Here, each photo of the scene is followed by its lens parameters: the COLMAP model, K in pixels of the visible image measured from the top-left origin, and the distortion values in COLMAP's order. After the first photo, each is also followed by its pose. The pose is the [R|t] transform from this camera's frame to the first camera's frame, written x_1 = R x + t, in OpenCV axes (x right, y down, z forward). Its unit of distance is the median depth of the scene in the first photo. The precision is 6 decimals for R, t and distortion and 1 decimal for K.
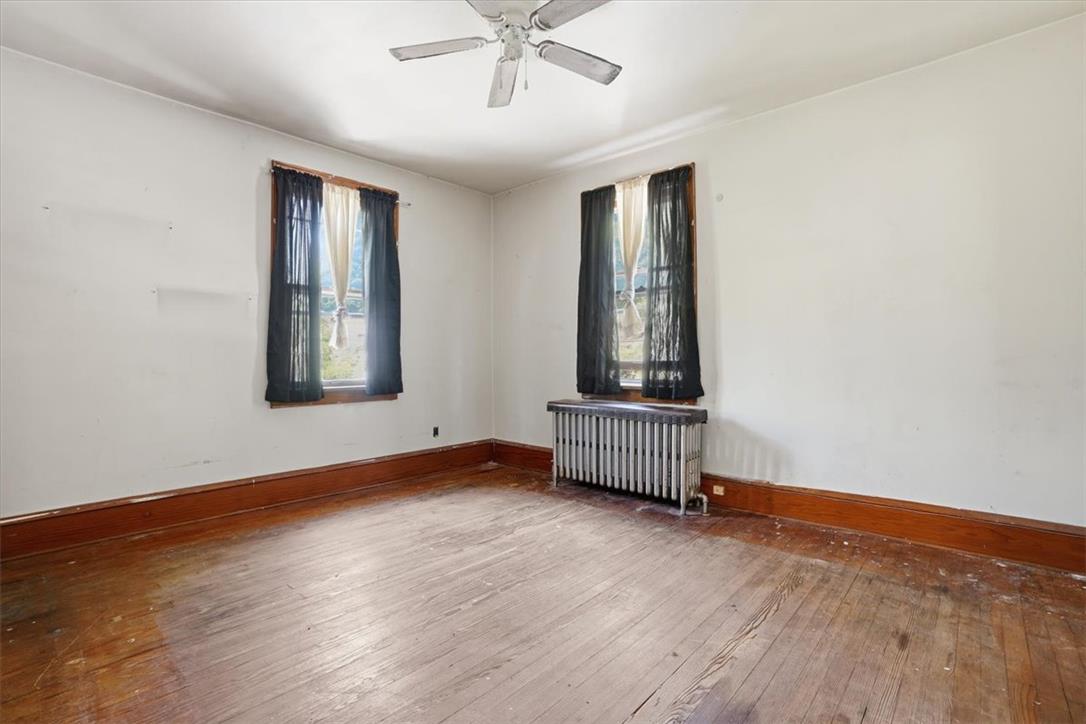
lens RADIAL K [[507.8, 0, 533.9], [0, 507.8, 357.1], [0, 0, 1]] dist [-0.071408, 0.026300]
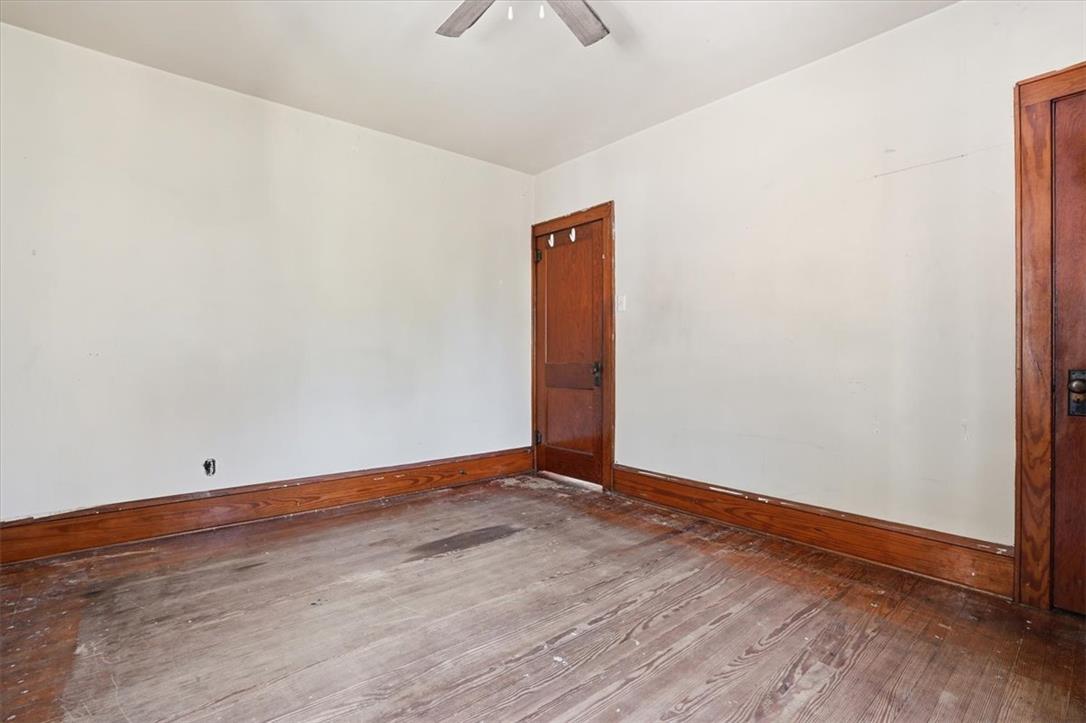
lens RADIAL K [[507.8, 0, 533.9], [0, 507.8, 356.6], [0, 0, 1]] dist [-0.071408, 0.026300]
pose [[-0.990799, 0.000718, 0.135341, -0.168240], [0.000765, 1.000000, 0.000292, 0.003991], [-0.135341, 0.000393, -0.990799, 1.889555]]
